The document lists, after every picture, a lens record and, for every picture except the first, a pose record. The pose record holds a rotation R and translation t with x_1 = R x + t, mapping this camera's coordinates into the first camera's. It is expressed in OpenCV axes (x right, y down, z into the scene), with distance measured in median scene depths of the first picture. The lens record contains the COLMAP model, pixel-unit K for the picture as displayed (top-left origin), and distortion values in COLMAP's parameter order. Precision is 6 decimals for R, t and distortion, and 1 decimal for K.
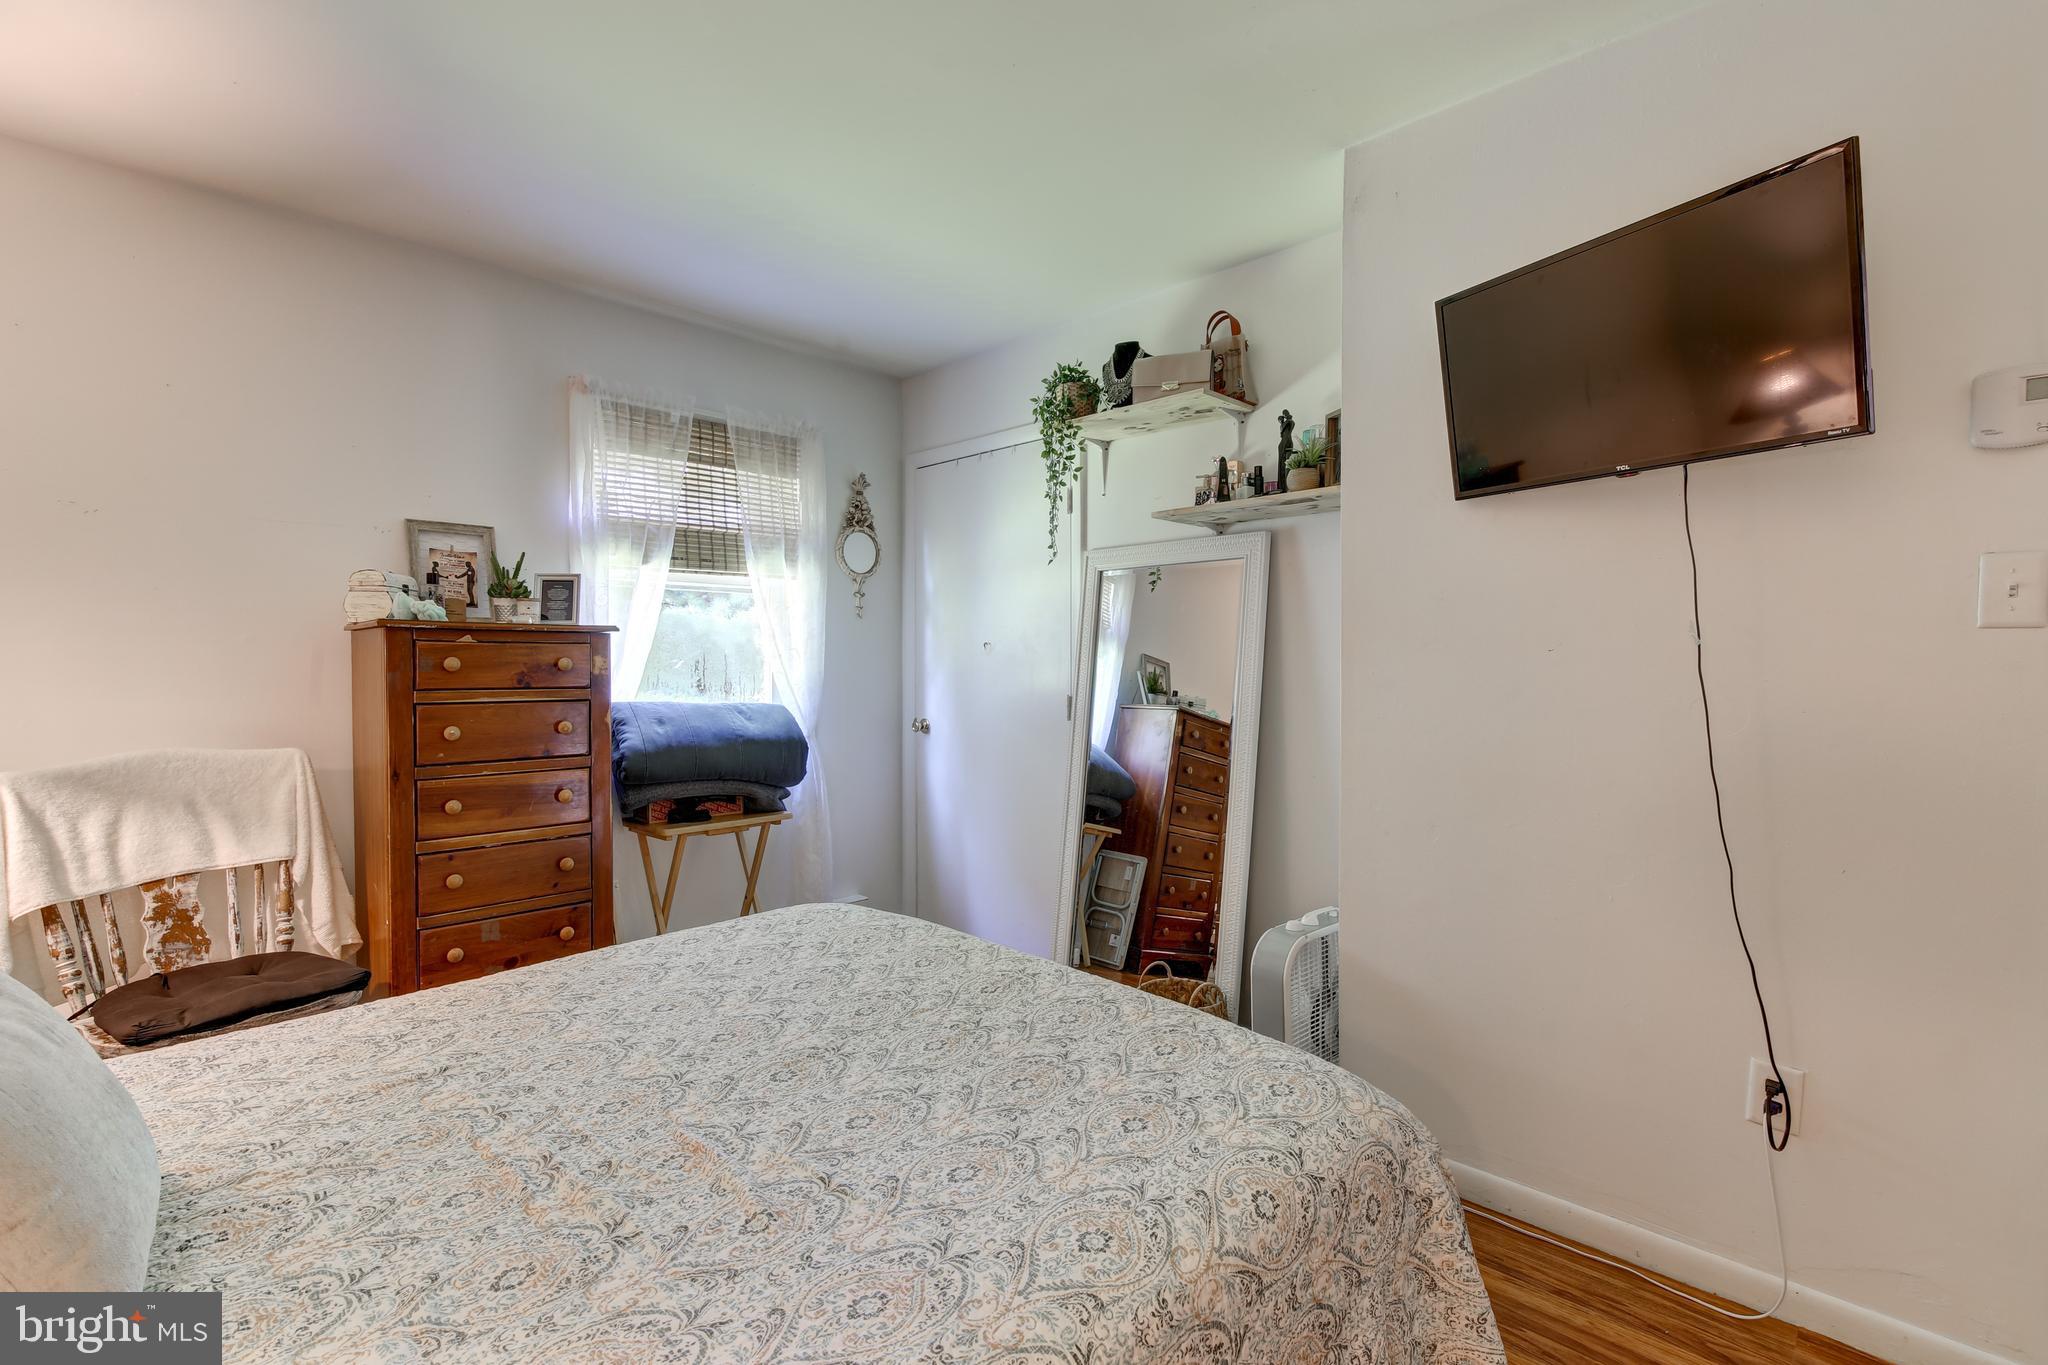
lens RADIAL K [[940.0, 0, 1026.8], [0, 940.0, 668.2], [0, 0, 1]] dist [0.002526, -0.000261]
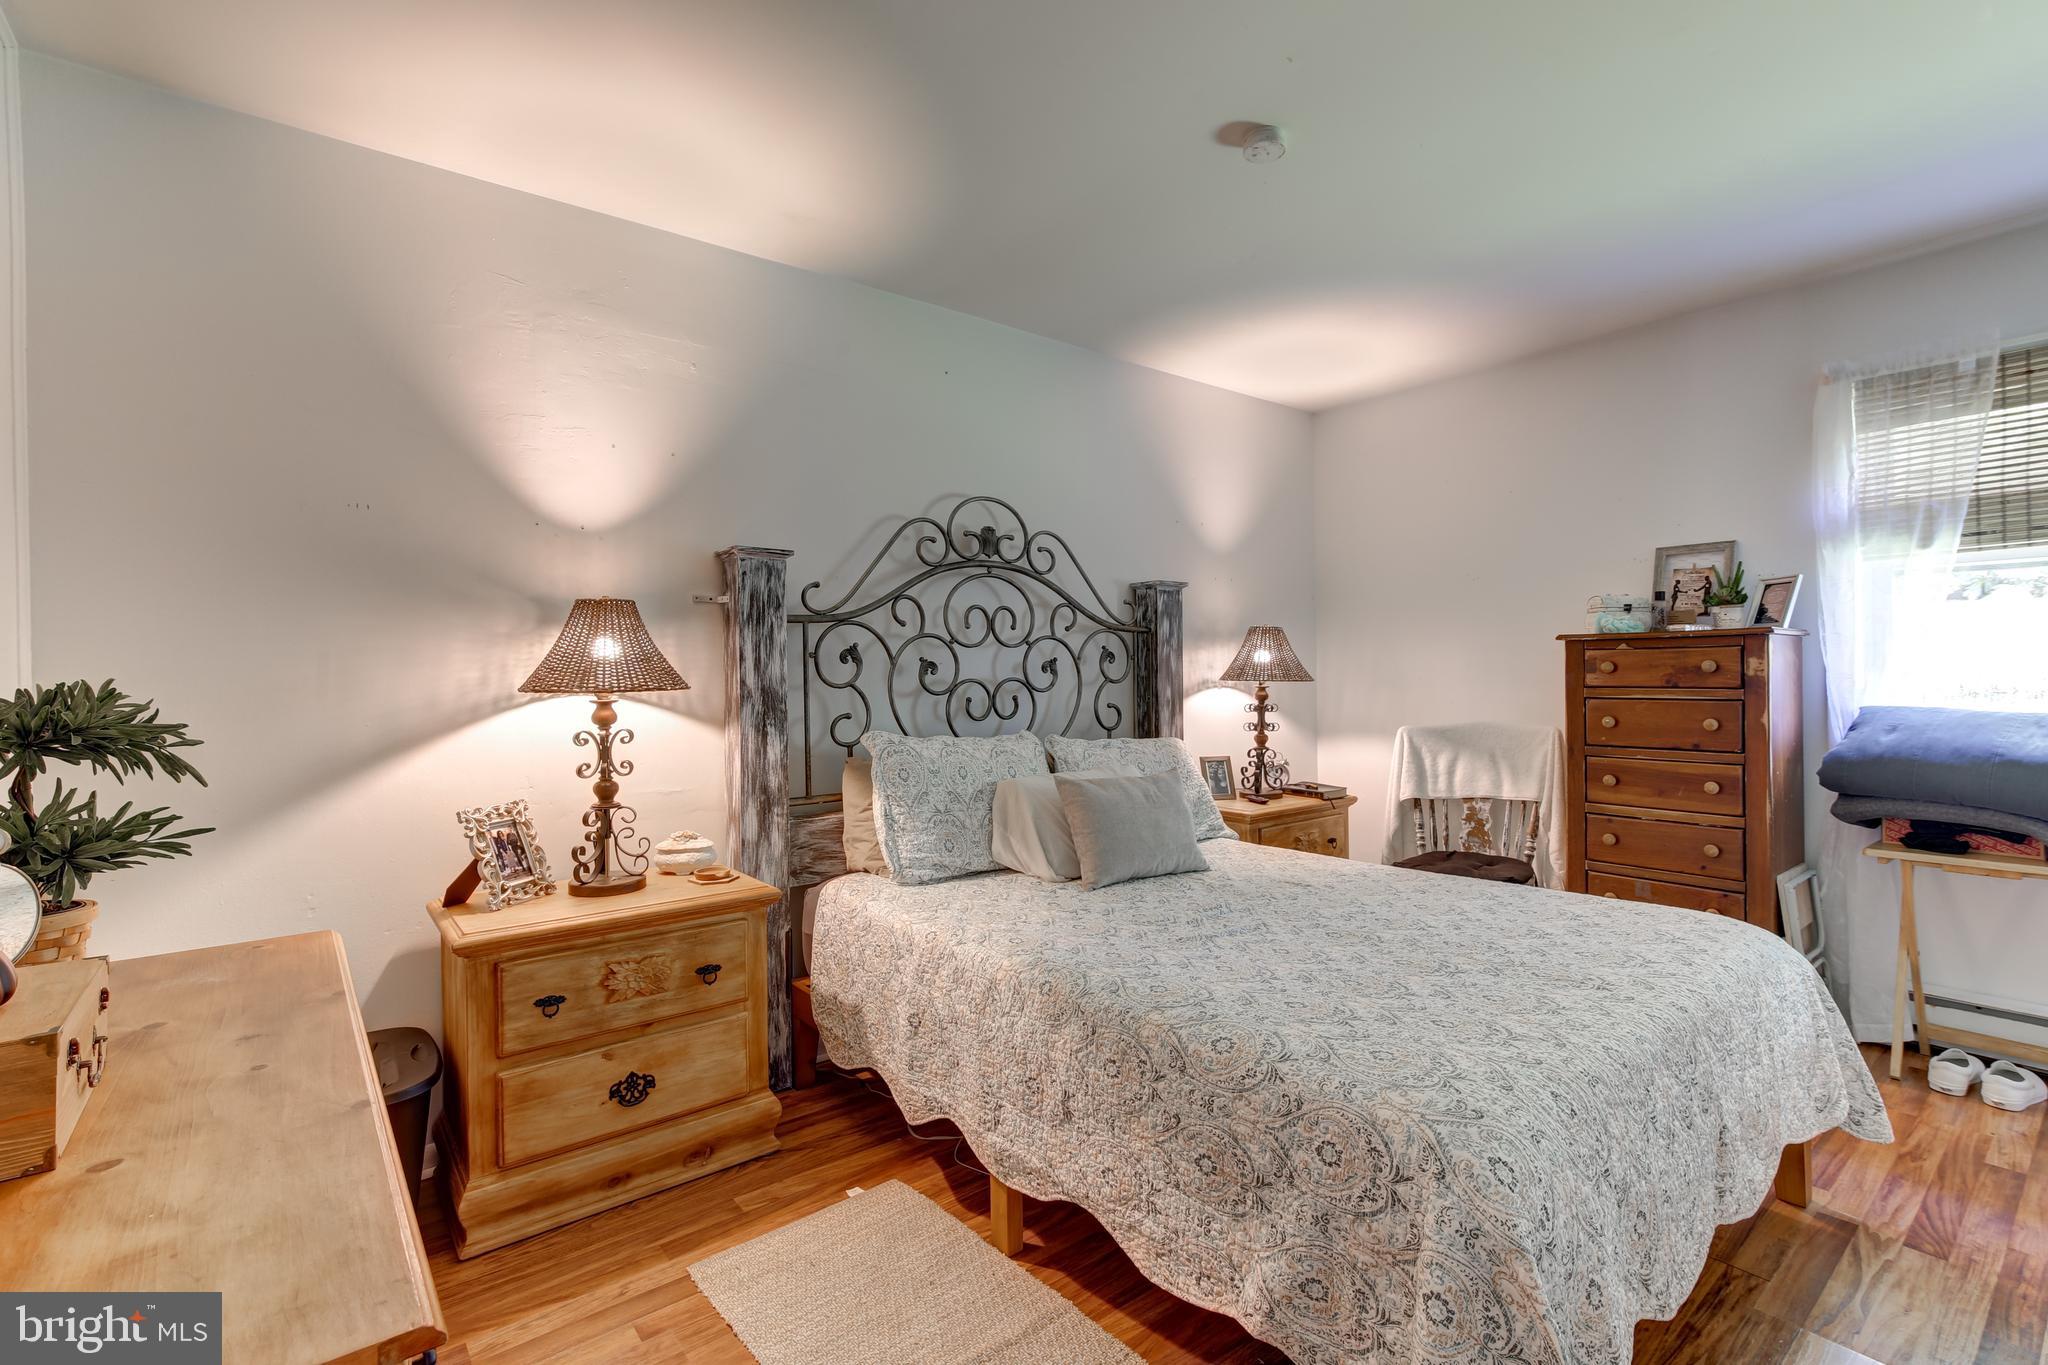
lens RADIAL K [[940.0, 0, 1018.0], [0, 940.0, 670.9], [0, 0, 1]] dist [0.002526, -0.000261]
pose [[-0.135616, -0.001274, -0.990761, 0.824786], [0.006451, 0.999977, -0.002169, -0.001941], [0.990741, -0.006686, -0.135604, 0.422517]]
